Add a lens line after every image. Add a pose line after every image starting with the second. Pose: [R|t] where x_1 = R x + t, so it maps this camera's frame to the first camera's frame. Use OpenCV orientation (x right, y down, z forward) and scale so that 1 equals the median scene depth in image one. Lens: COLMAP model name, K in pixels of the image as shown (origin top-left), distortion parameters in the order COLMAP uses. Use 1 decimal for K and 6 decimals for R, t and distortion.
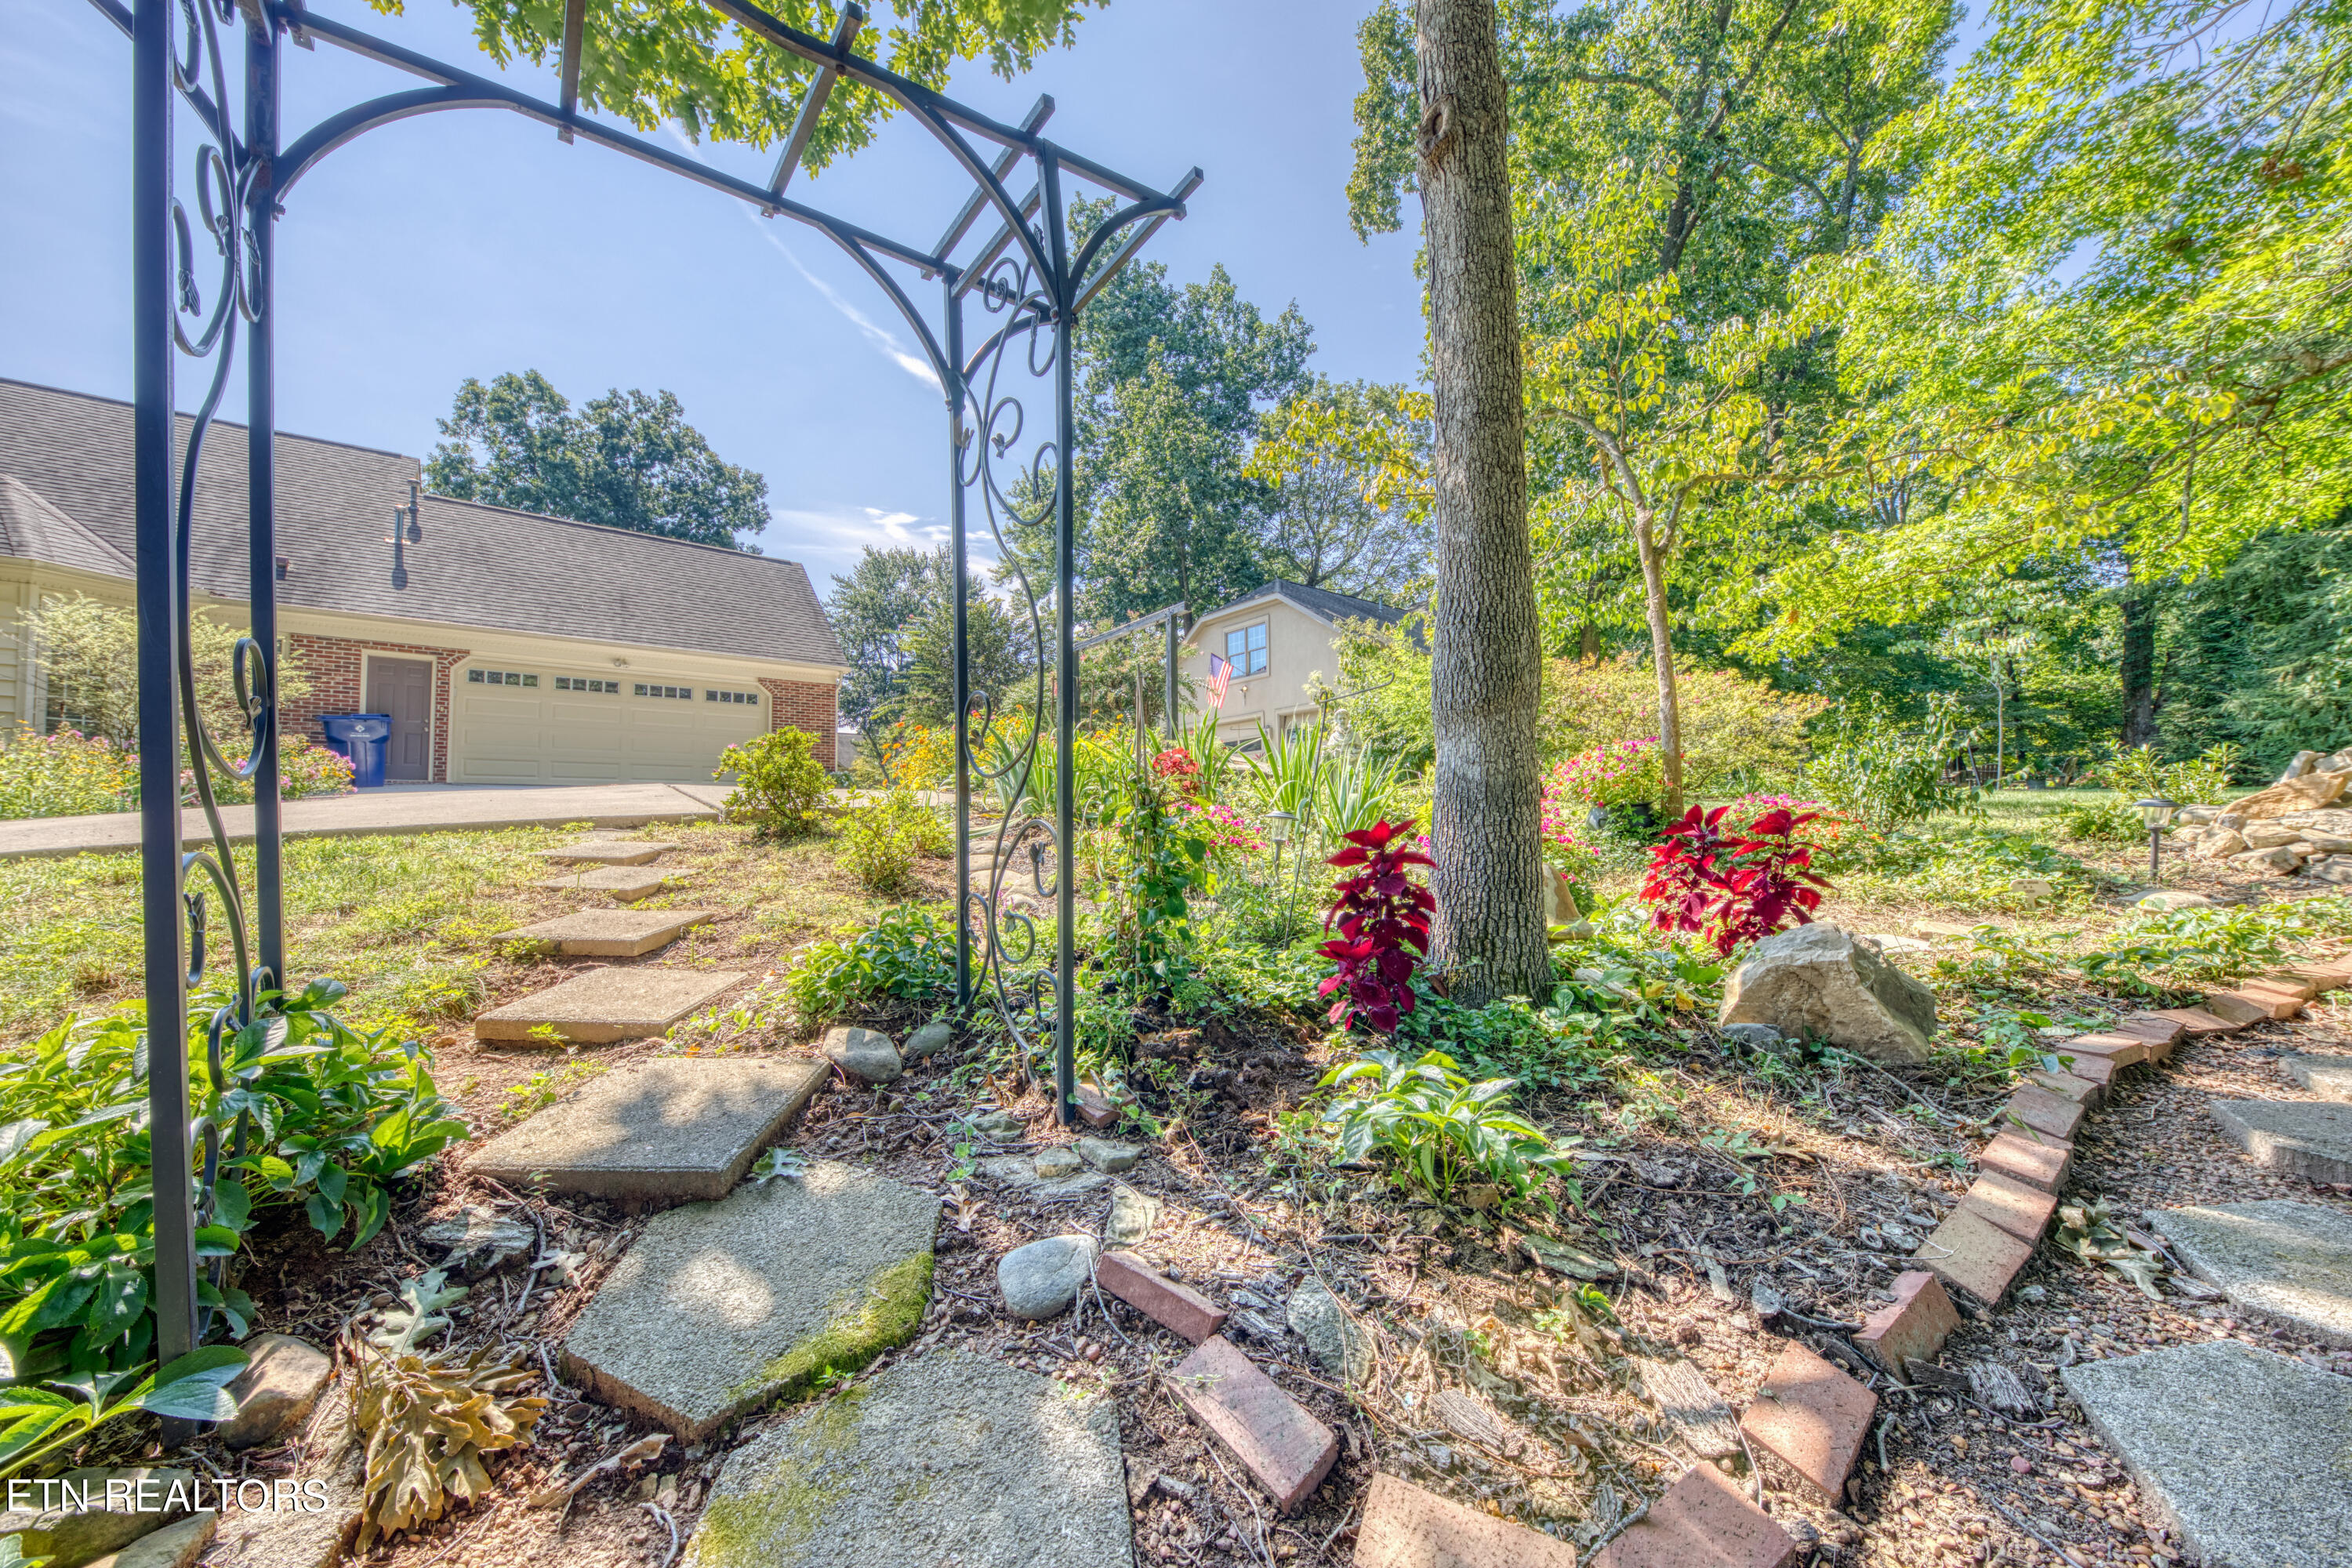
lens RADIAL K [[806.9, 0, 1176.0], [0, 806.9, 784.0], [0, 0, 1]] dist [0.000419, -0.000244]
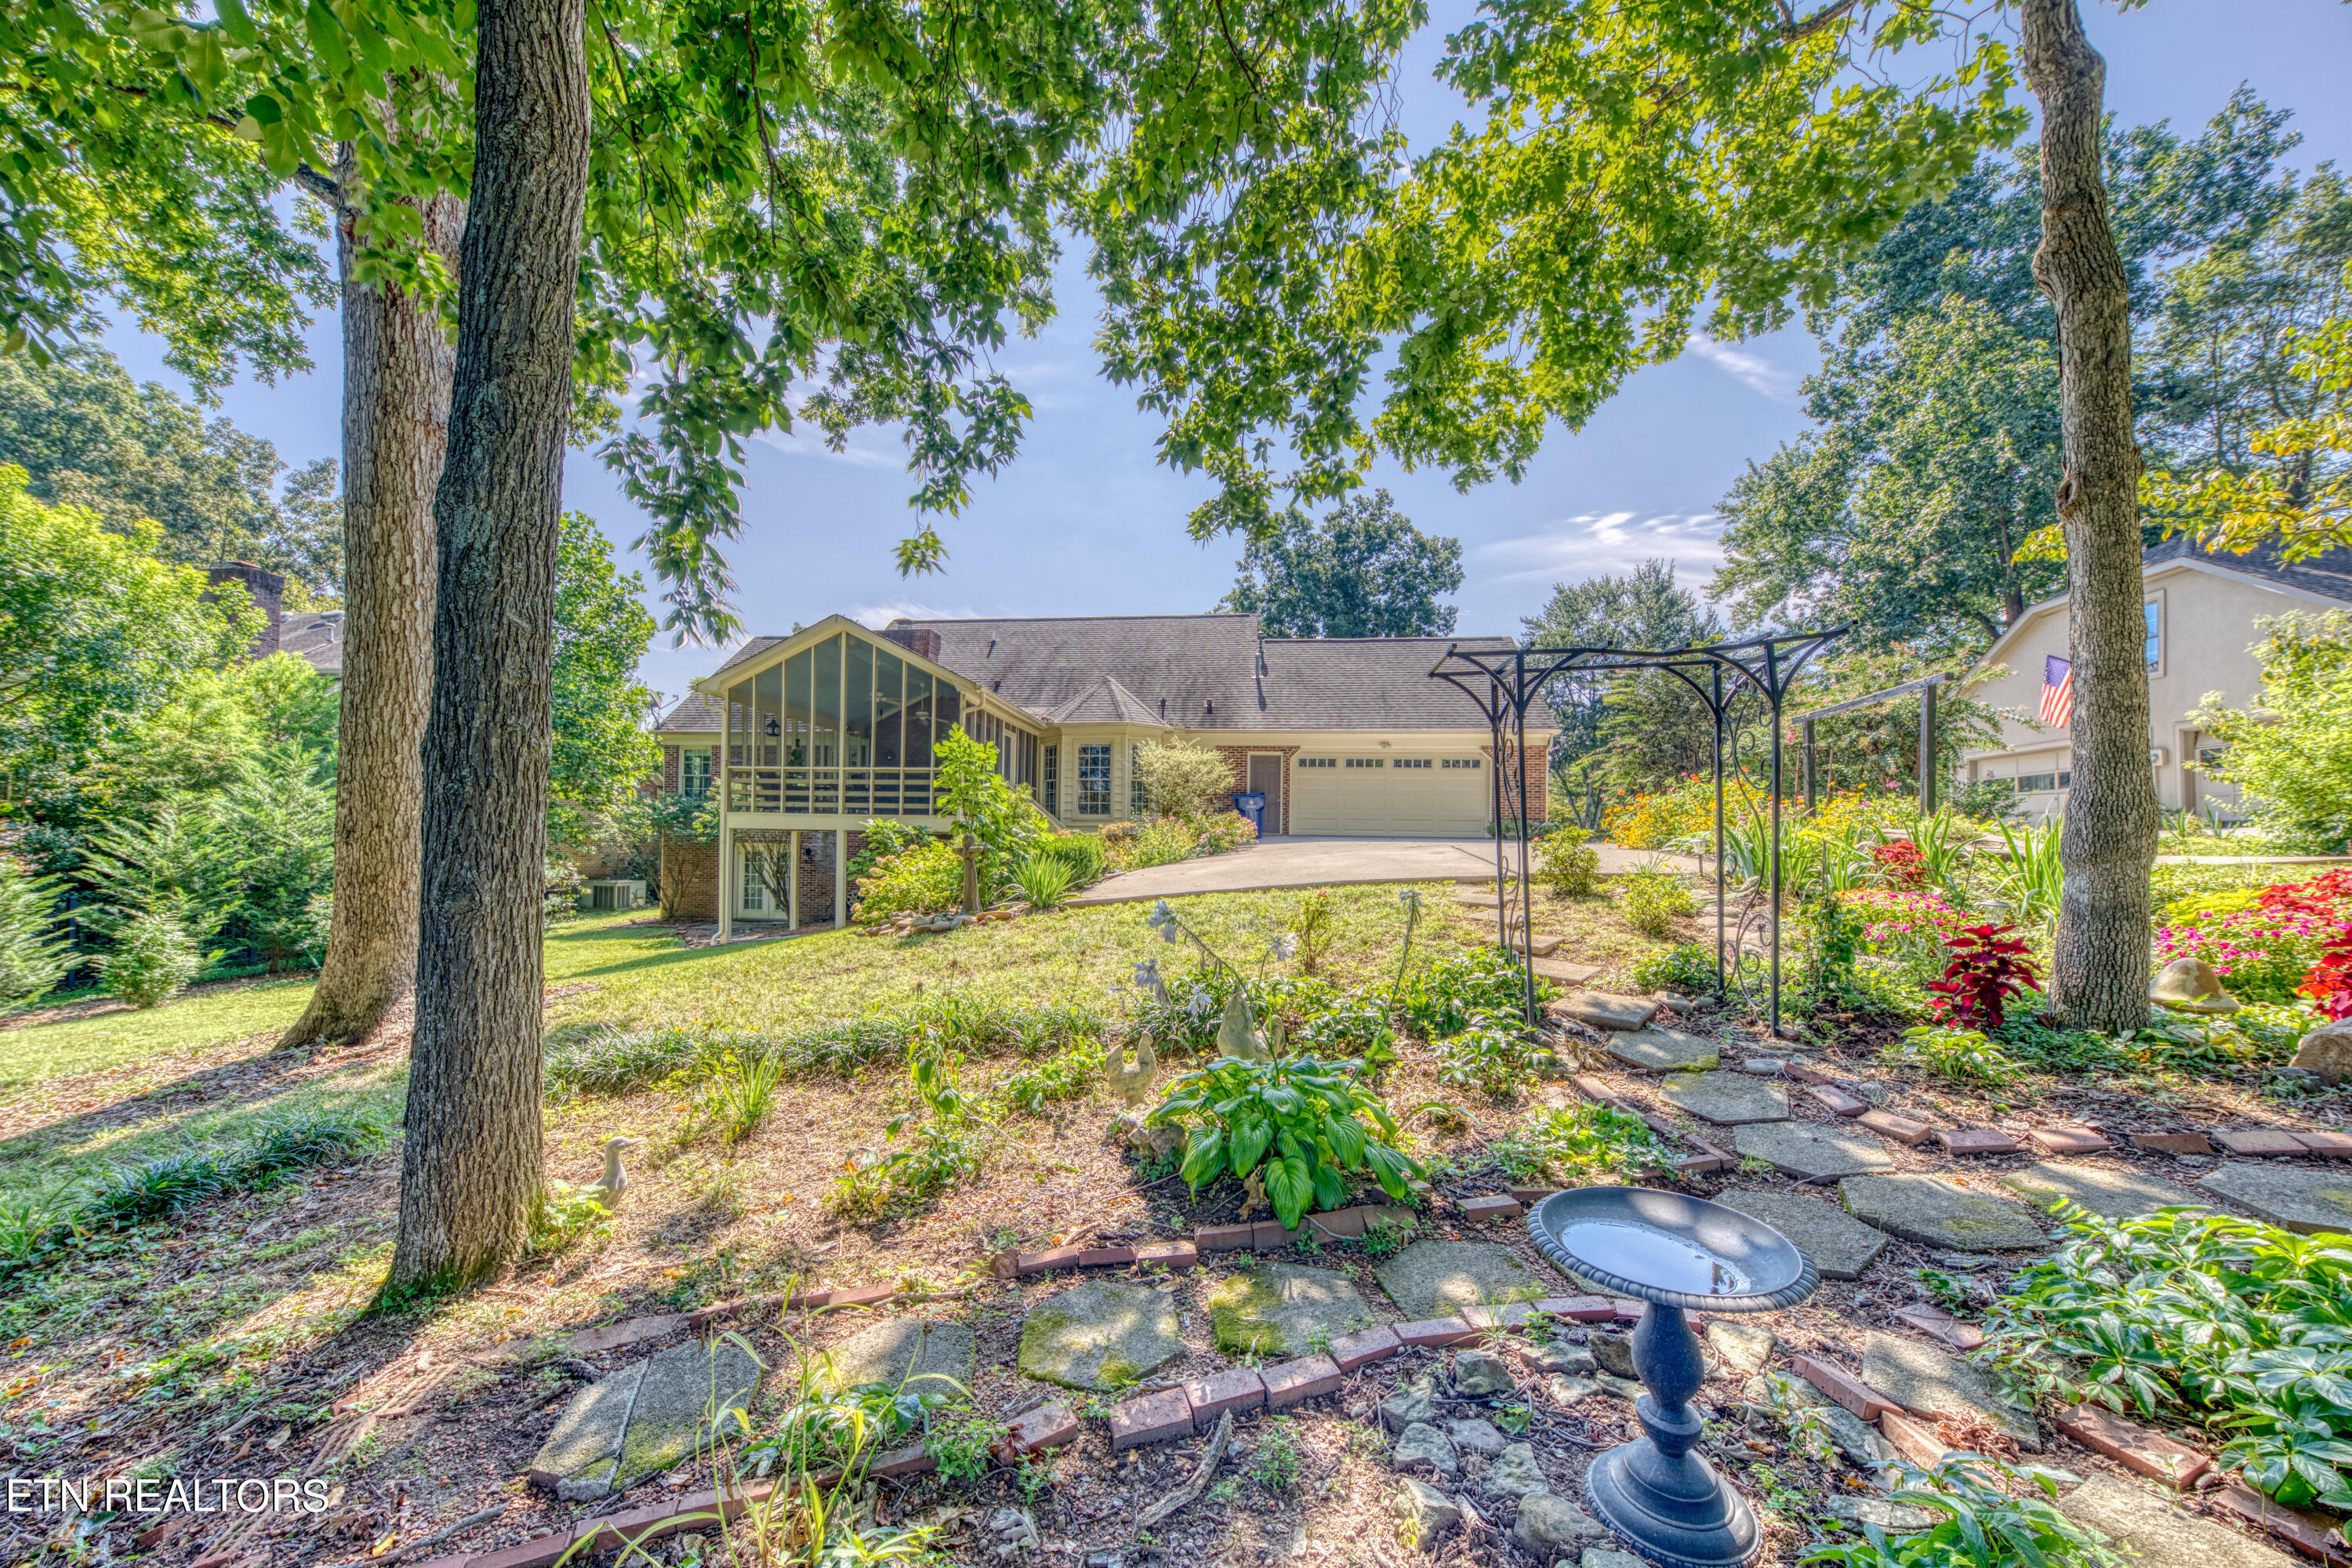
lens RADIAL K [[809.6, 0, 1173.3], [0, 809.6, 841.1], [0, 0, 1]] dist [0.017250, -0.006728]
pose [[0.697797, 0.008738, -0.716242, 0.035523], [0.012016, 0.999642, 0.023903, -0.025930], [0.716194, -0.025286, 0.697443, -0.200997]]
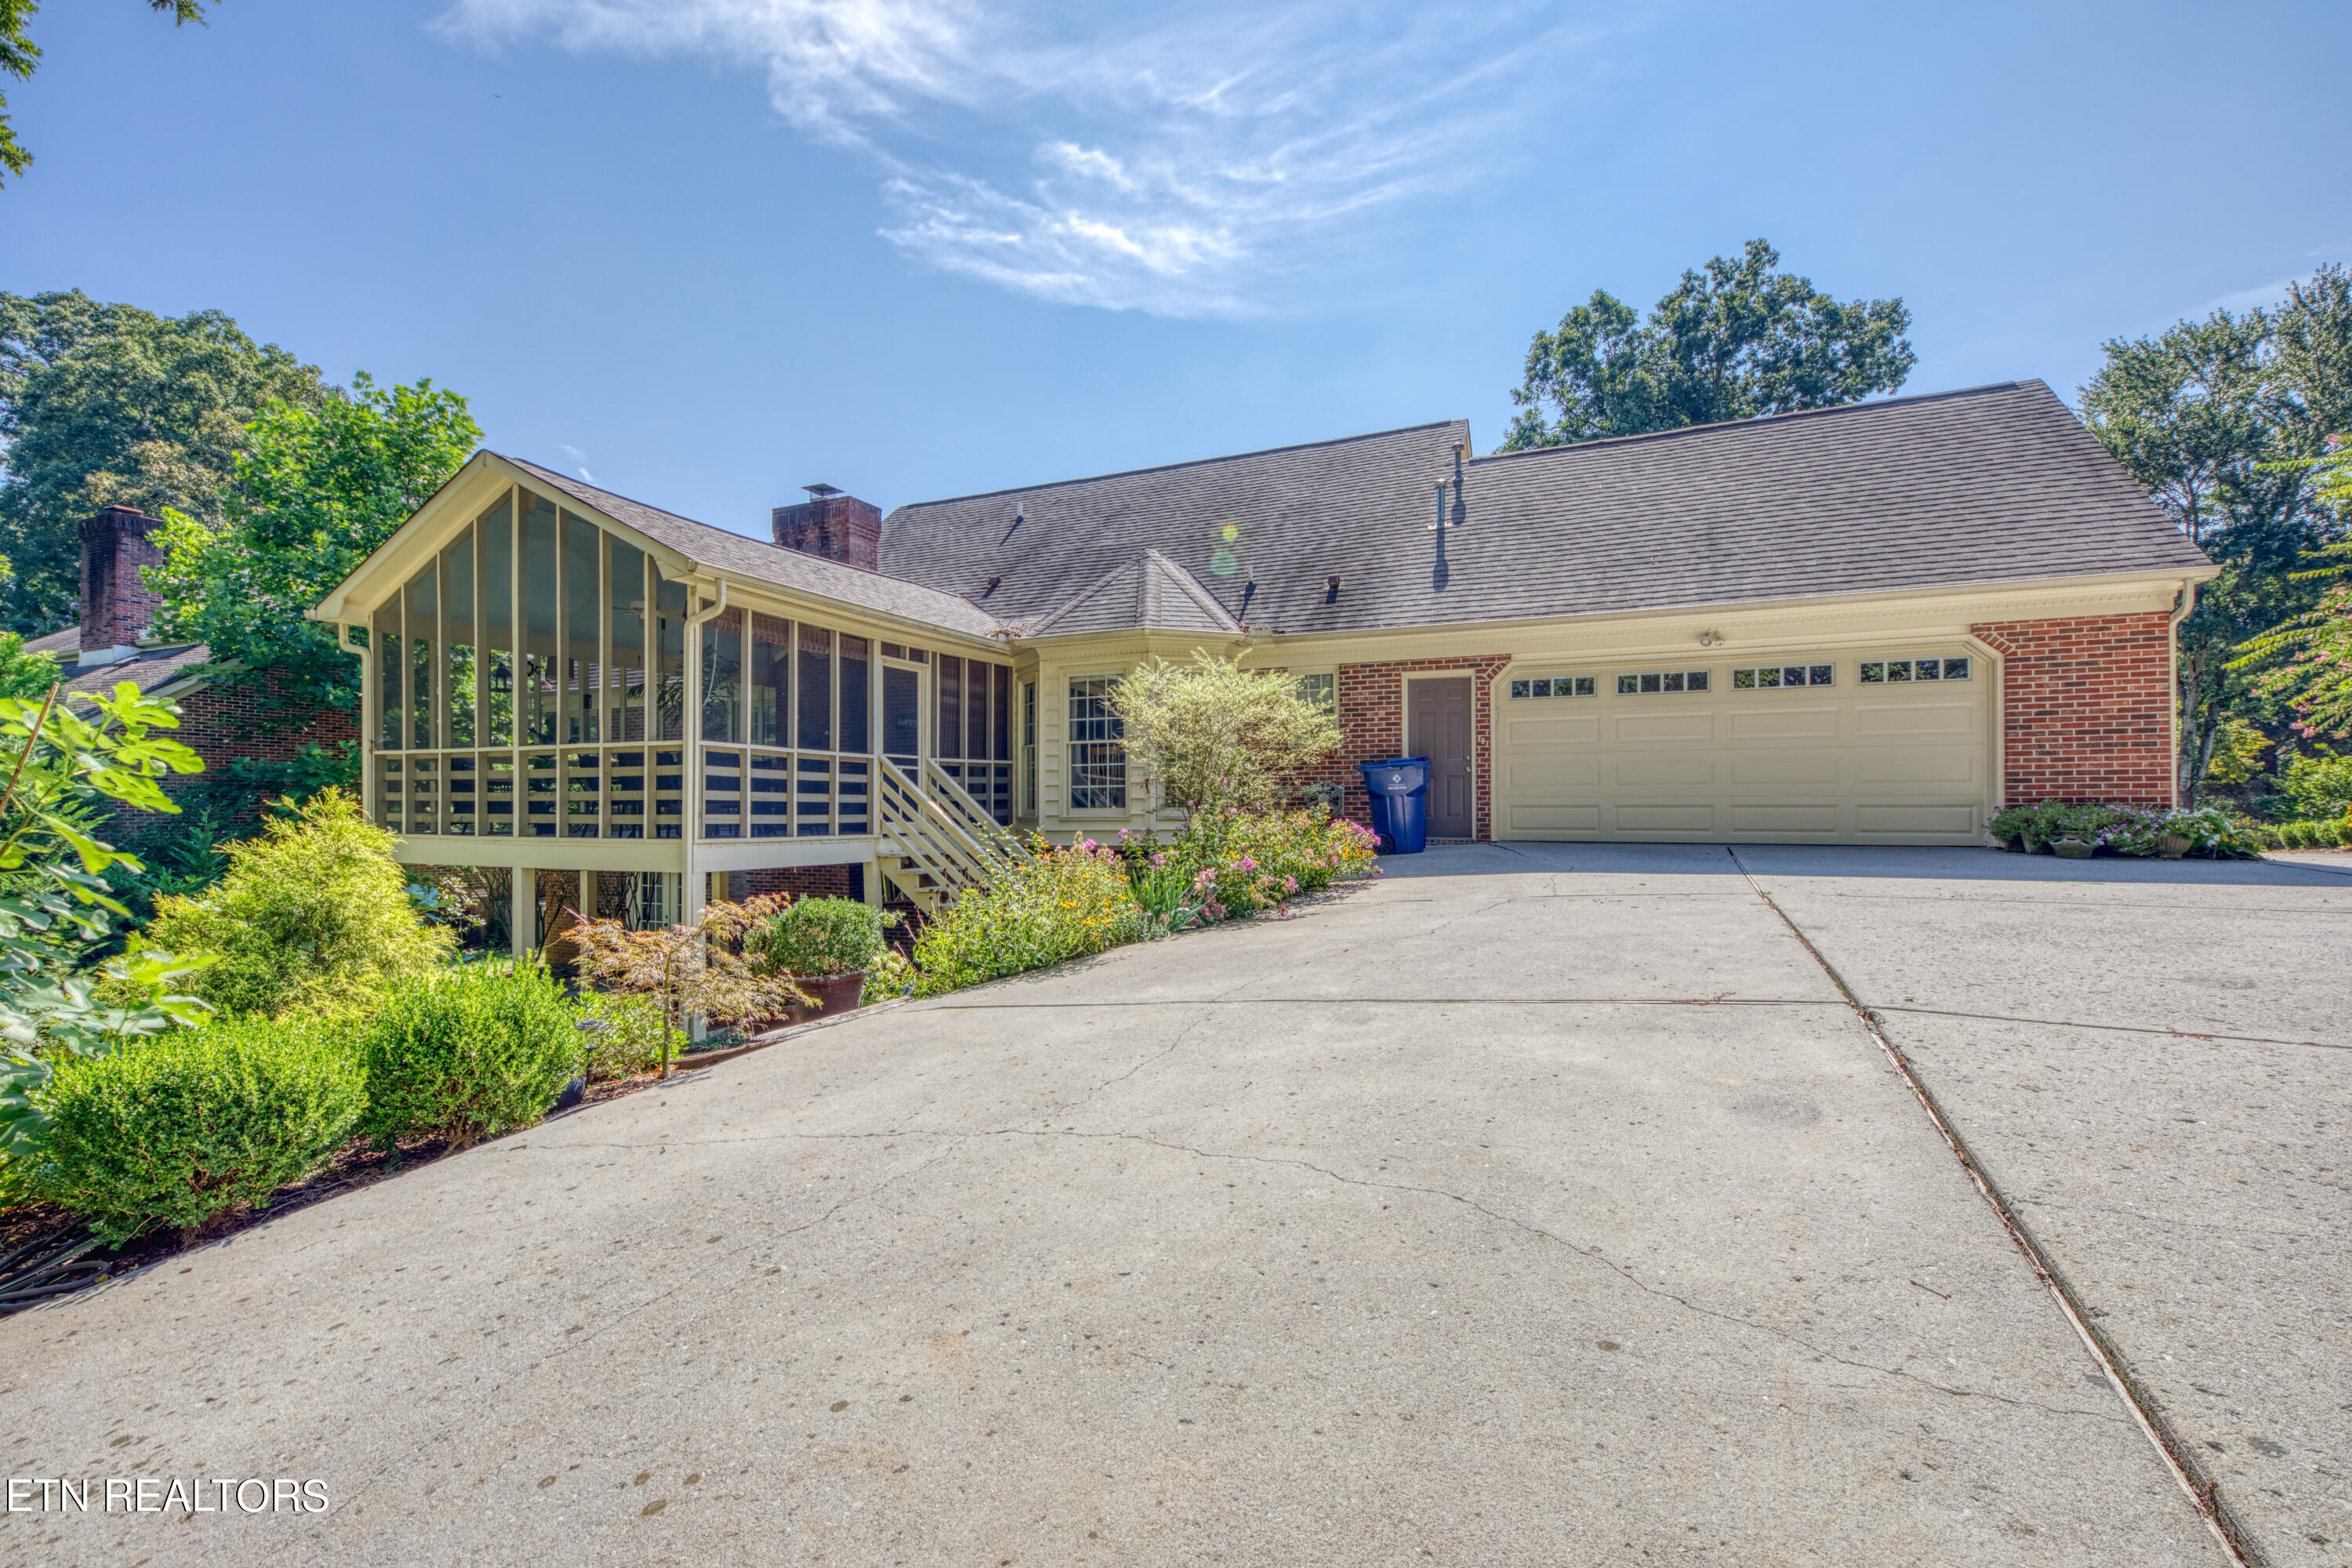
lens RADIAL K [[1012.8, 0, 1163.0], [0, 1012.8, 809.7], [0, 0, 1]] dist [0.015480, 0.000006]
pose [[0.459888, 0.003953, -0.887968, -0.202543], [0.040099, 0.998878, 0.025214, -0.058319], [0.887071, -0.047203, 0.459213, 0.284586]]
